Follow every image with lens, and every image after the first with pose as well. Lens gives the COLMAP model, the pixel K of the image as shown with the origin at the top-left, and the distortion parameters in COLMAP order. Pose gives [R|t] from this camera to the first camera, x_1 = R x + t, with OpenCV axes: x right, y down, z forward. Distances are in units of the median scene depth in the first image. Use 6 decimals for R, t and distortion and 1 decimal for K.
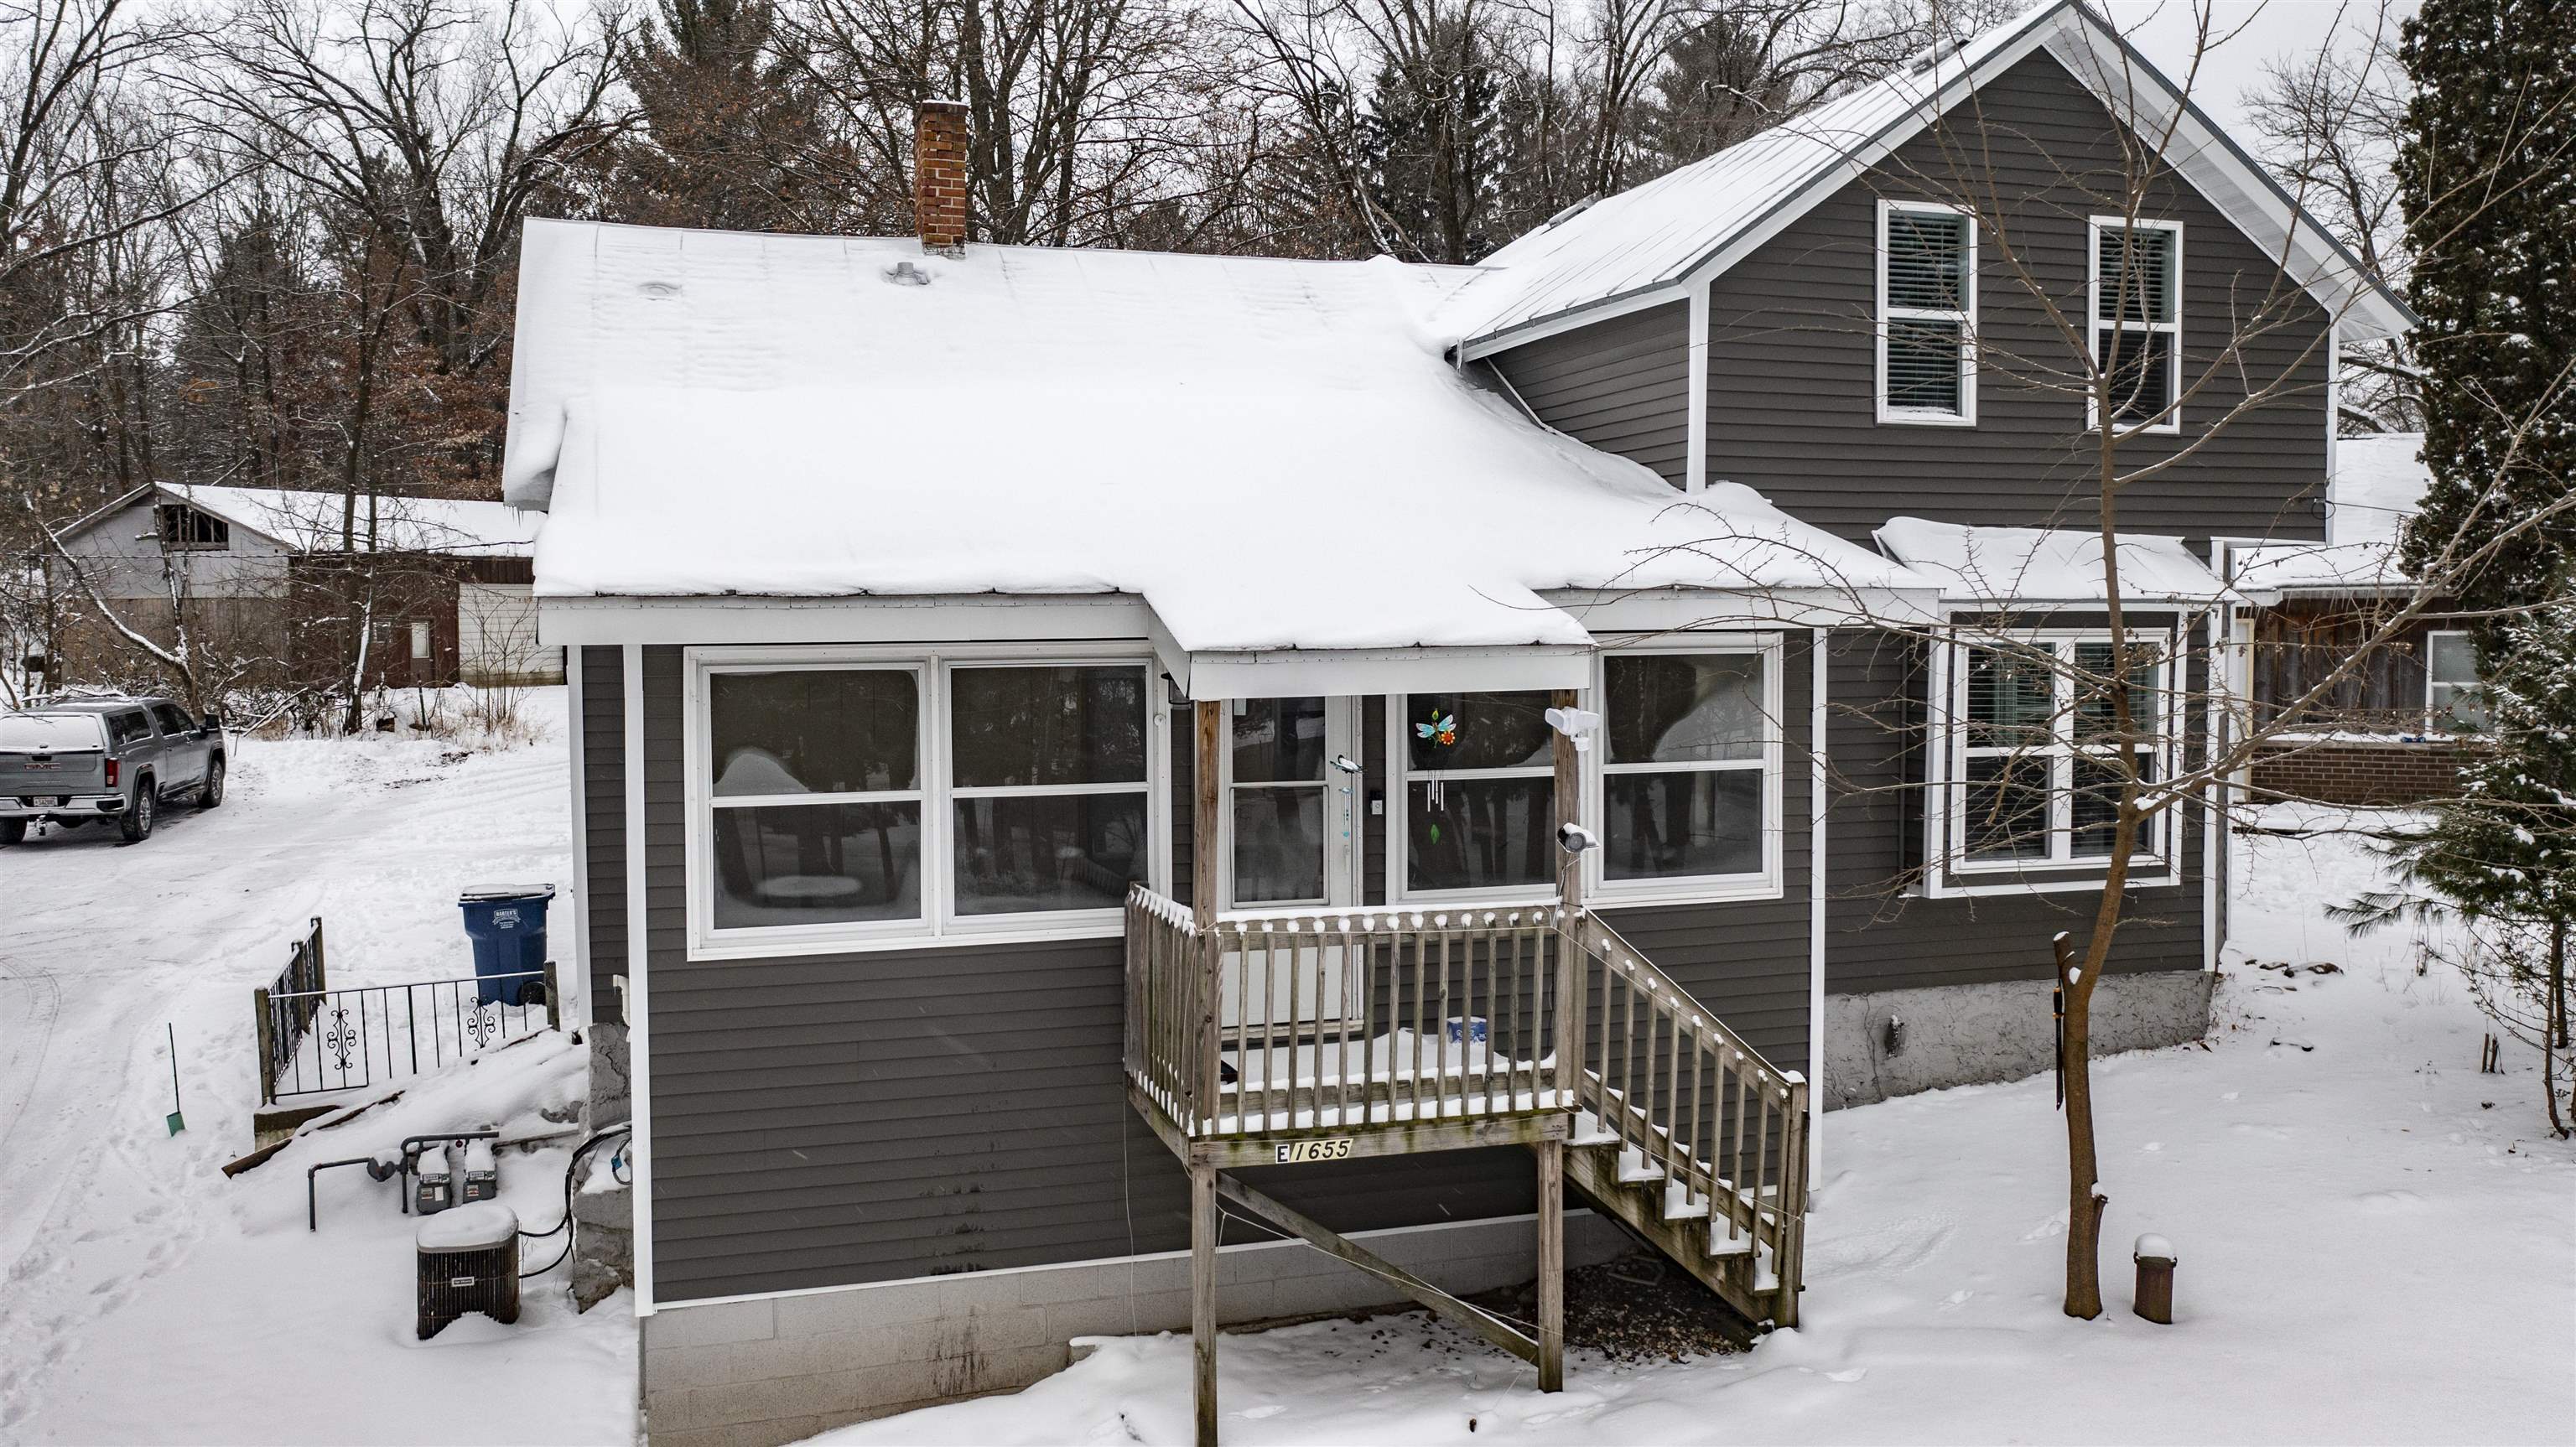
lens RADIAL K [[2011.3, 0, 1292.4], [0, 2011.3, 726.2], [0, 0, 1]] dist [-0.007708, -0.003654]
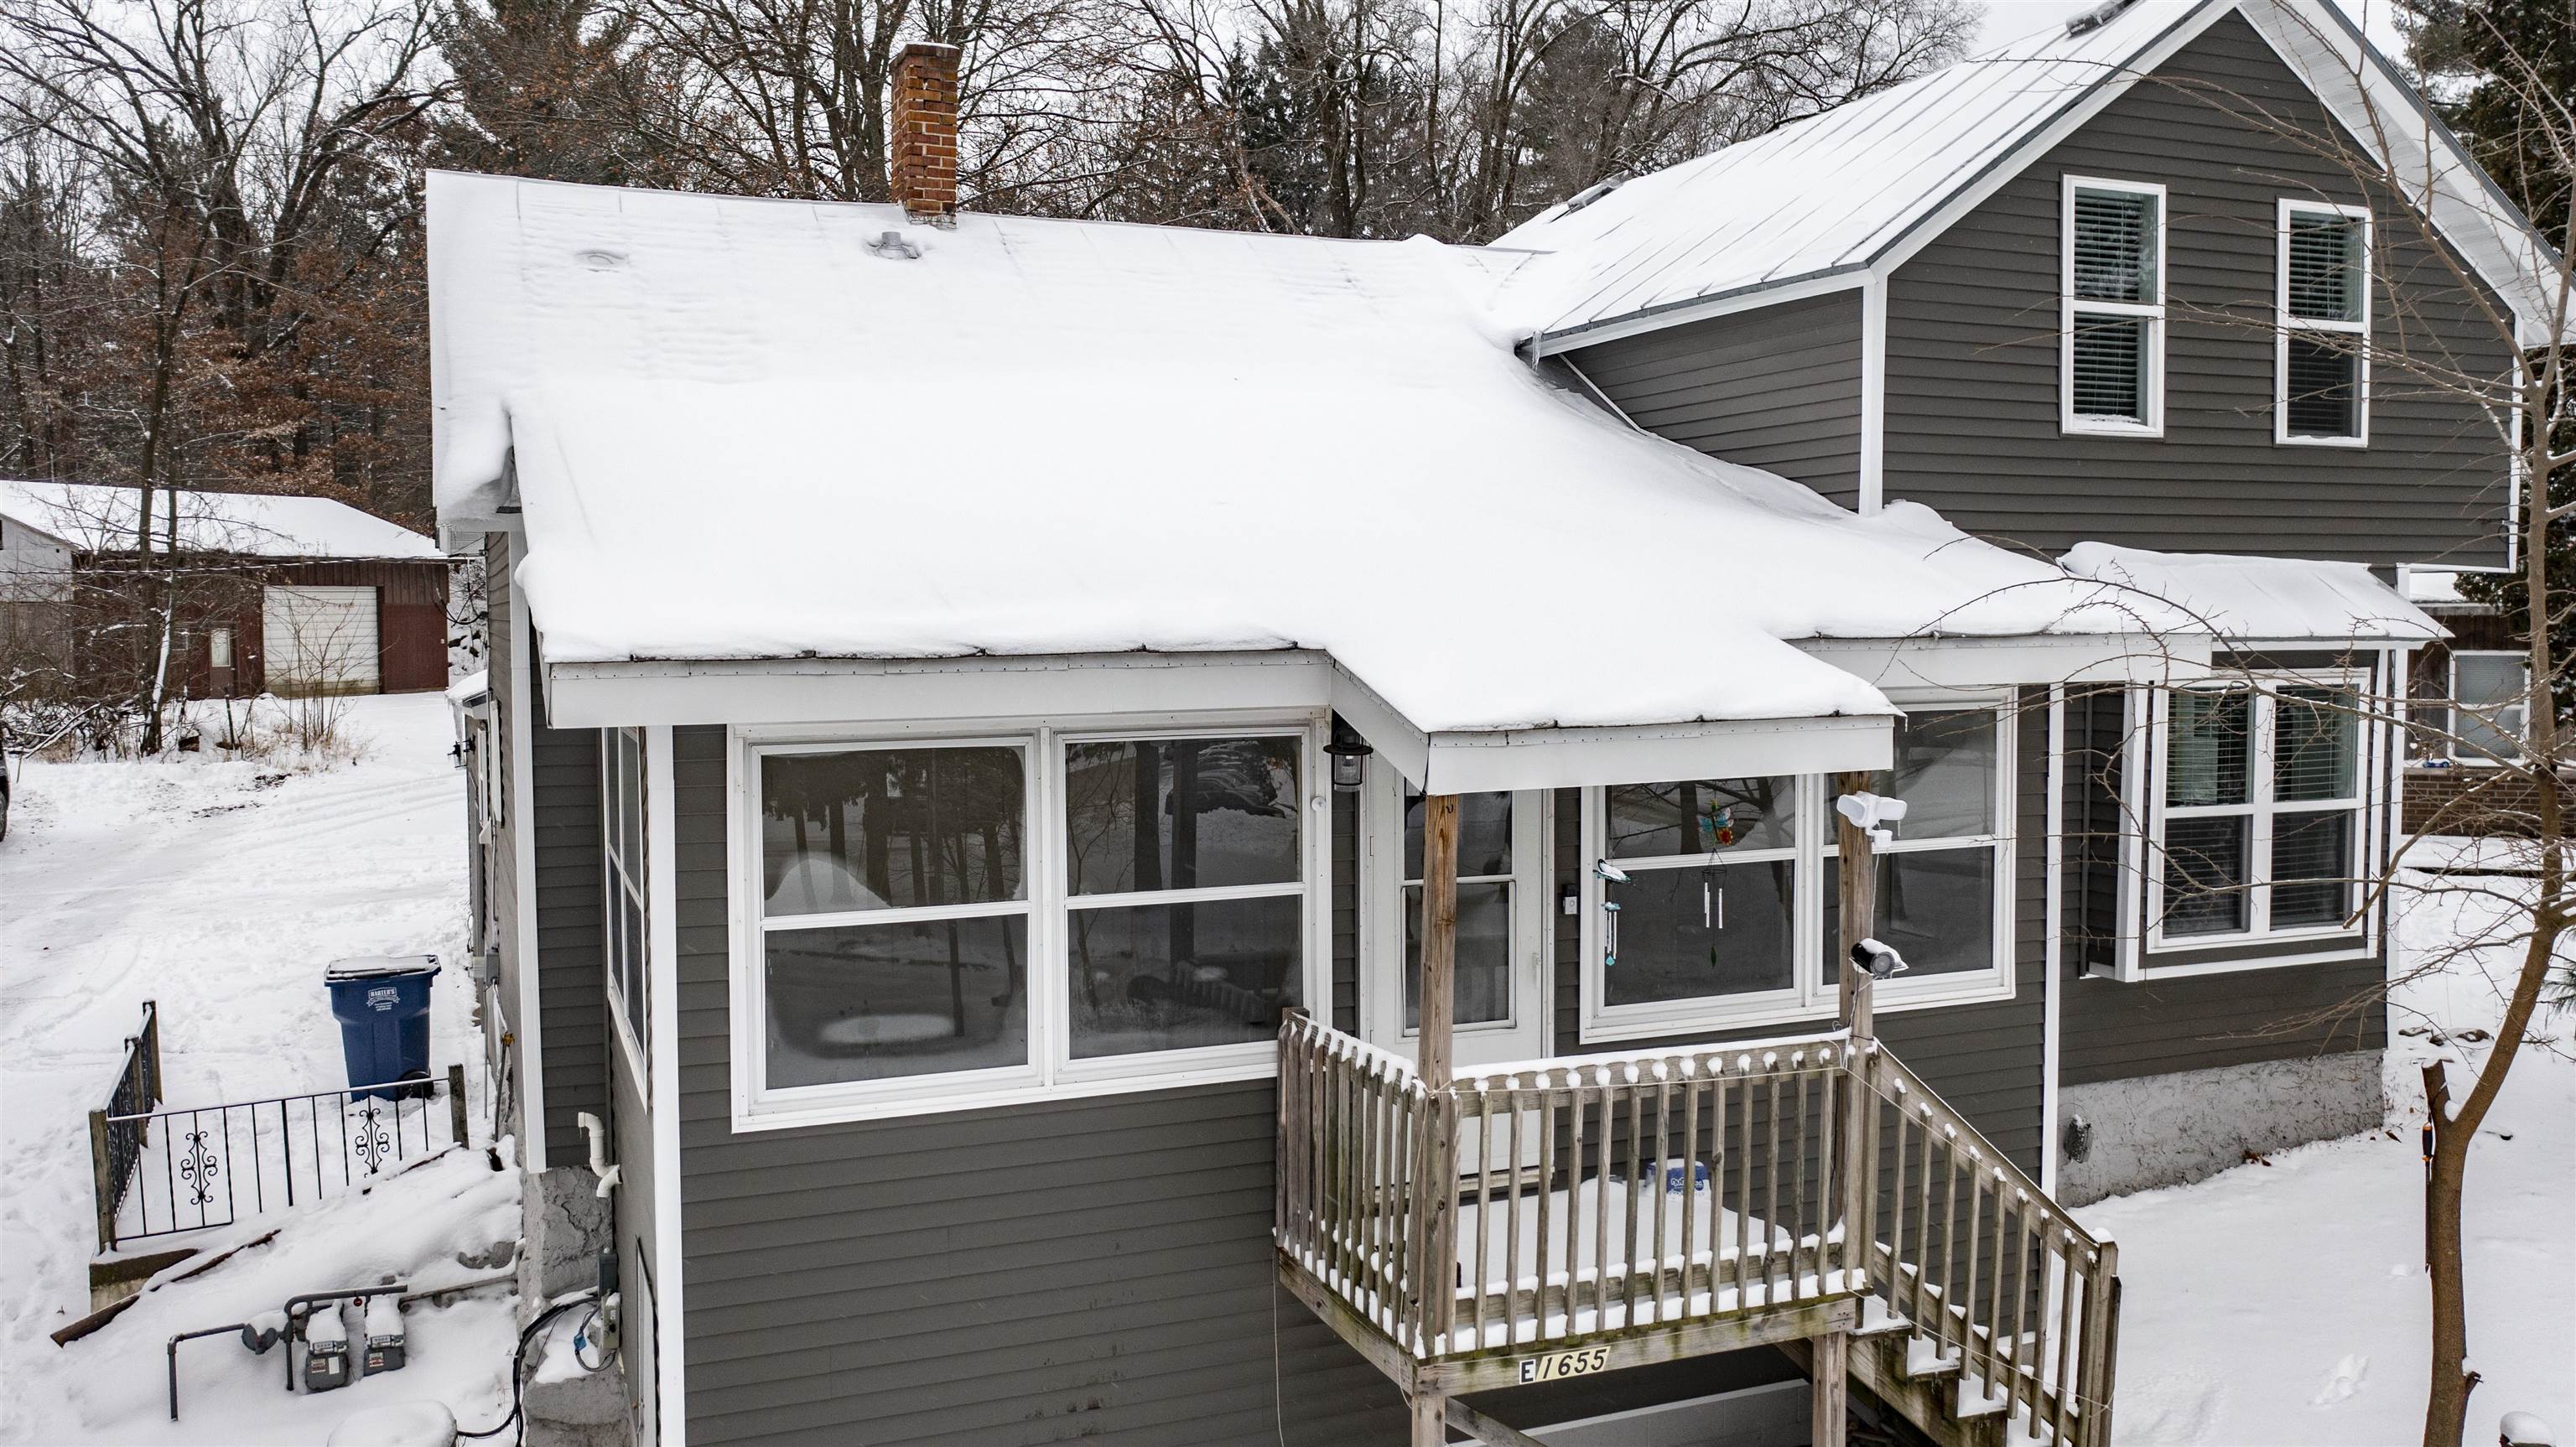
lens RADIAL K [[2011.3, 0, 1289.1], [0, 2011.3, 723.5], [0, 0, 1]] dist [-0.007708, -0.003654]
pose [[0.996029, -0.005097, 0.088886, -0.116879], [0.004979, 0.999986, 0.001555, -0.028489], [-0.088892, -0.001106, 0.996041, 0.165221]]
